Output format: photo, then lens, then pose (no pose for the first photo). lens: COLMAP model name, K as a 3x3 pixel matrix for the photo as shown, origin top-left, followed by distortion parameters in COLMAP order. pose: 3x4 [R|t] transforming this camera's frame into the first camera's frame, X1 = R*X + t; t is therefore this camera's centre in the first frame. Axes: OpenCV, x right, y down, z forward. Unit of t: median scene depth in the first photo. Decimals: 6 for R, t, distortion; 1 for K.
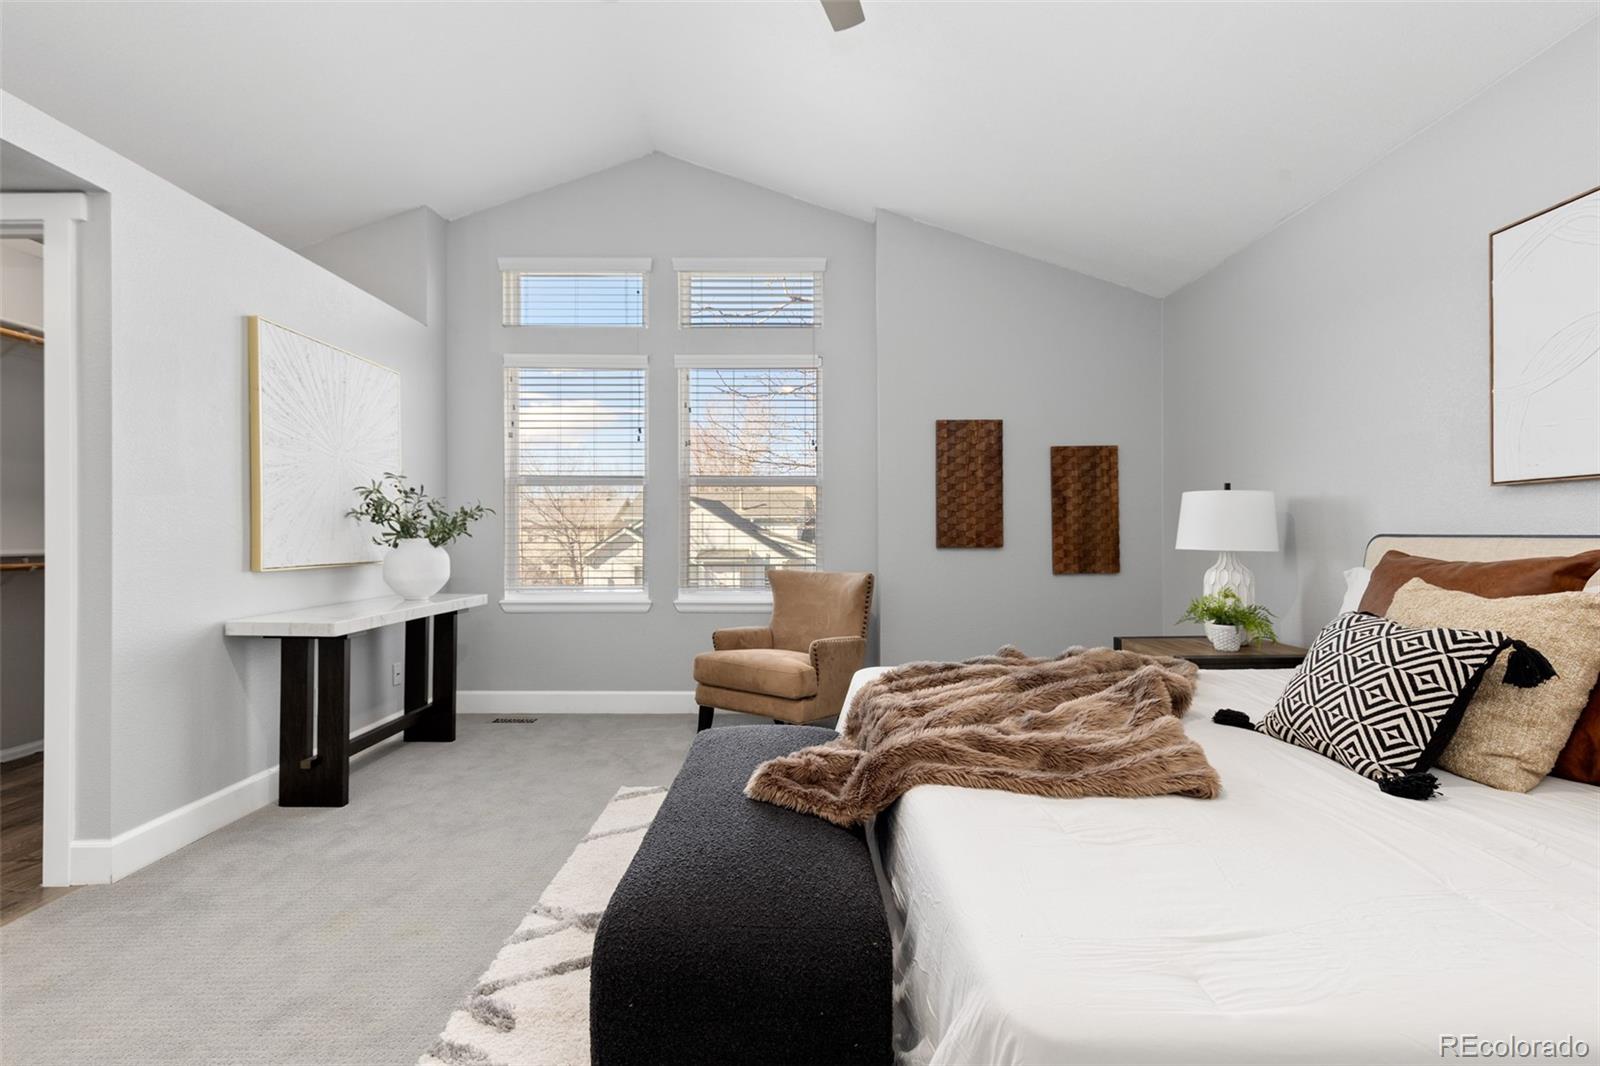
lens RADIAL K [[727.4, 0, 796.1], [0, 727.4, 534.3], [0, 0, 1]] dist [0.008729, -0.002202]
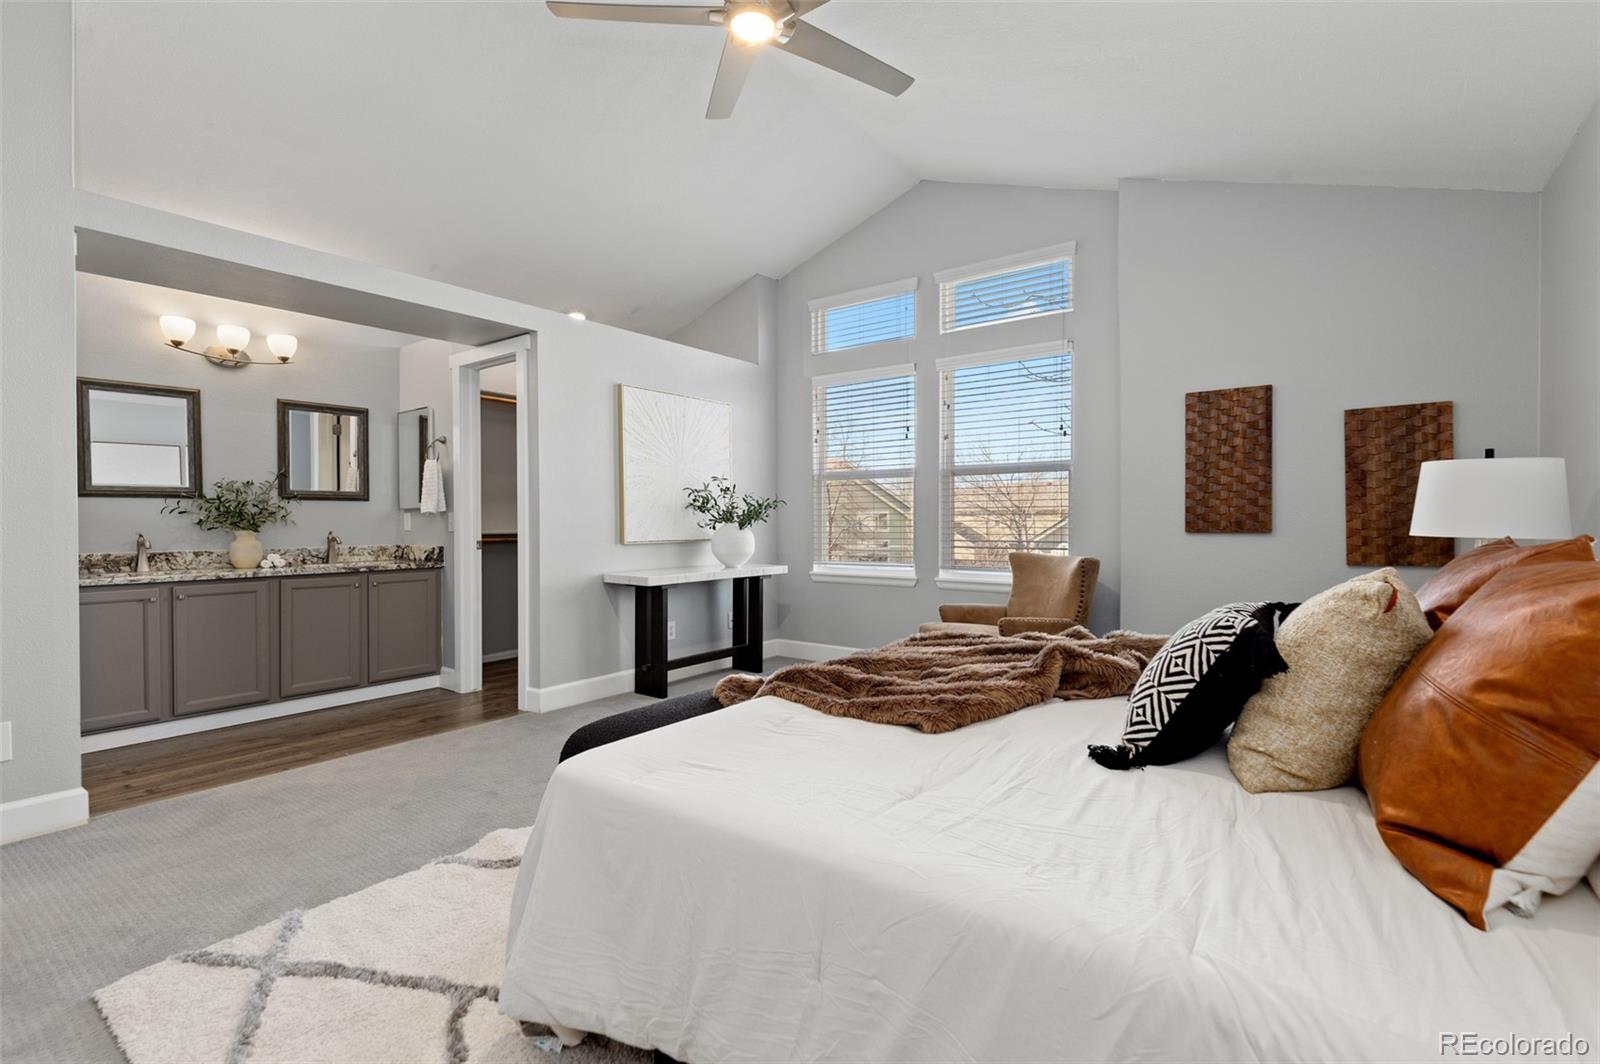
lens RADIAL K [[727.4, 0, 796.7], [0, 727.4, 531.7], [0, 0, 1]] dist [0.008729, -0.002202]
pose [[0.802884, 0.005715, -0.596108, 0.387123], [0.004394, 0.999870, 0.015505, 0.001169], [0.596119, -0.015068, 0.802755, -0.037804]]
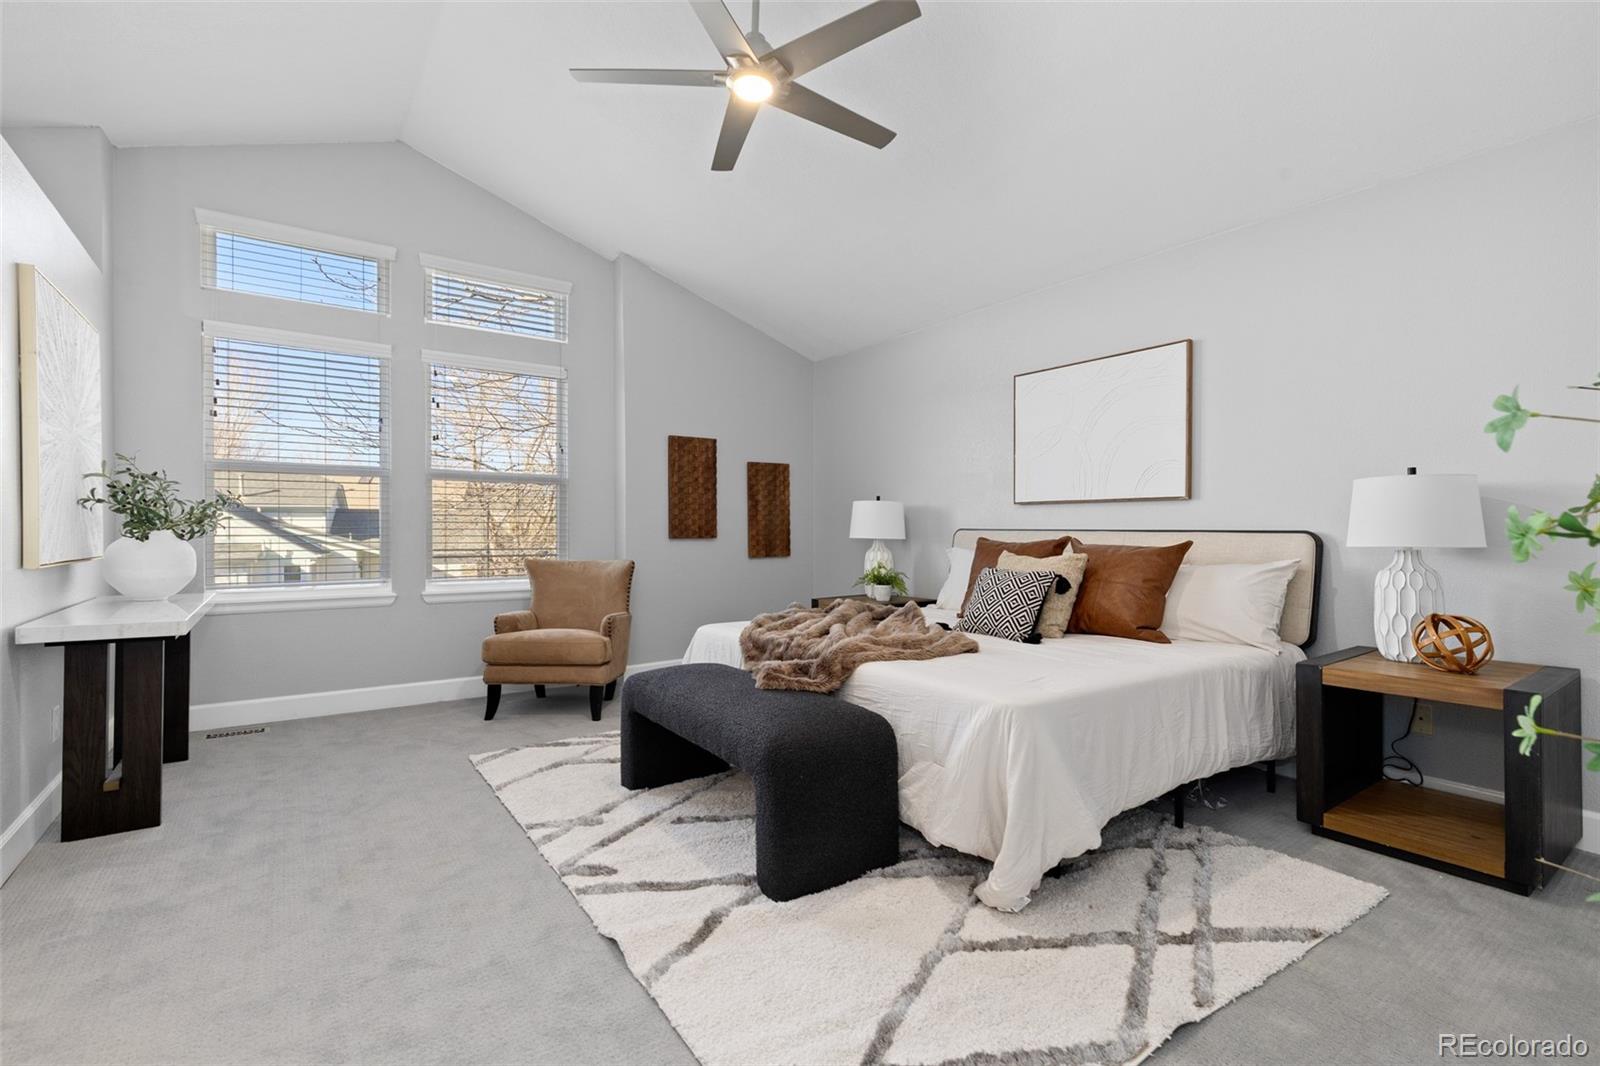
lens RADIAL K [[727.4, 0, 800.3], [0, 727.4, 527.0], [0, 0, 1]] dist [0.008729, -0.002202]
pose [[0.815692, 0.004780, 0.578466, -0.378009], [-0.004005, 0.999989, -0.002617, 0.001215], [-0.578472, -0.000182, 0.815702, -0.152518]]
